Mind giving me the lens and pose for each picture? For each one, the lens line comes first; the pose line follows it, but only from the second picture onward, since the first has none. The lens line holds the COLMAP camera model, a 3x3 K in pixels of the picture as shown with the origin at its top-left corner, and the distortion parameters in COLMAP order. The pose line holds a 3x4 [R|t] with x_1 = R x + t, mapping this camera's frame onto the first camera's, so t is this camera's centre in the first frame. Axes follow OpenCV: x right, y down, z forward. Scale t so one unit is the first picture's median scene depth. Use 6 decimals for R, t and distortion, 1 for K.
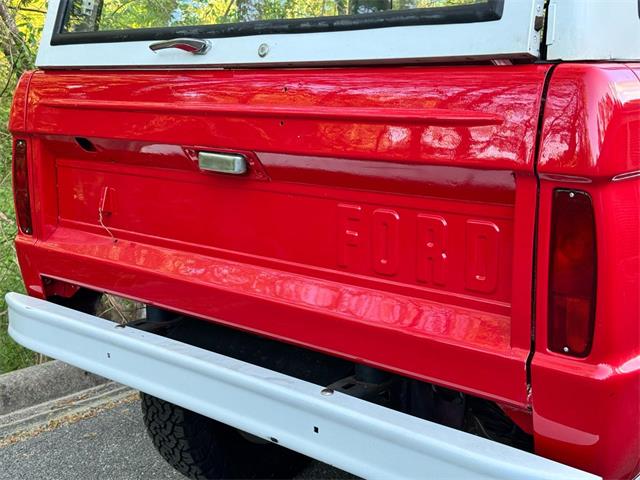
lens RADIAL K [[955.6, 0, 320.0], [0, 955.6, 240.0], [0, 0, 1]] dist [0.135747, -0.067648]
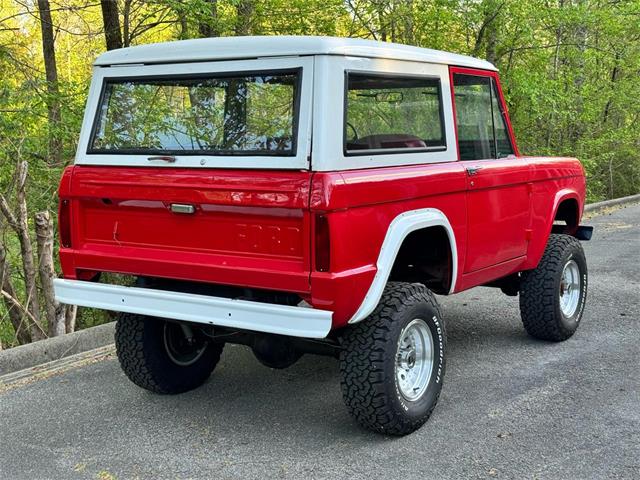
lens RADIAL K [[955.6, 0, 320.0], [0, 955.6, 240.0], [0, 0, 1]] dist [0.135747, -0.067648]
pose [[0.984946, -0.021405, 0.171533, -0.180486], [0.030613, 0.998218, -0.051218, 0.127985], [-0.170131, 0.055698, 0.983846, -1.374065]]
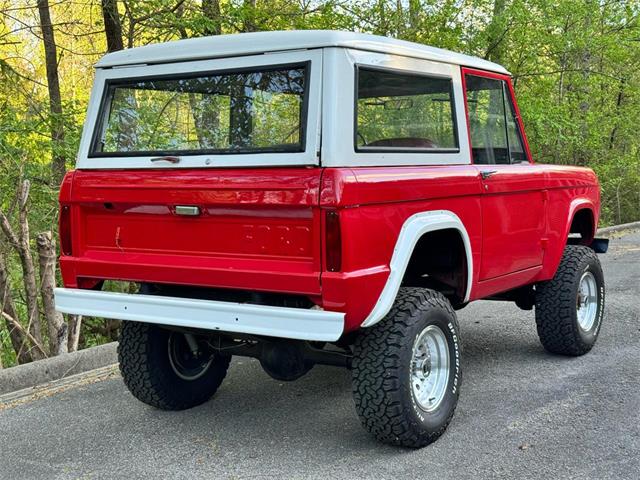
lens RADIAL K [[955.6, 0, 320.0], [0, 955.6, 240.0], [0, 0, 1]] dist [0.135747, -0.067648]
pose [[0.985630, -0.023582, 0.167262, -0.178431], [0.038643, 0.995426, -0.087369, 0.199991], [-0.164437, 0.092577, 0.982034, -1.272546]]
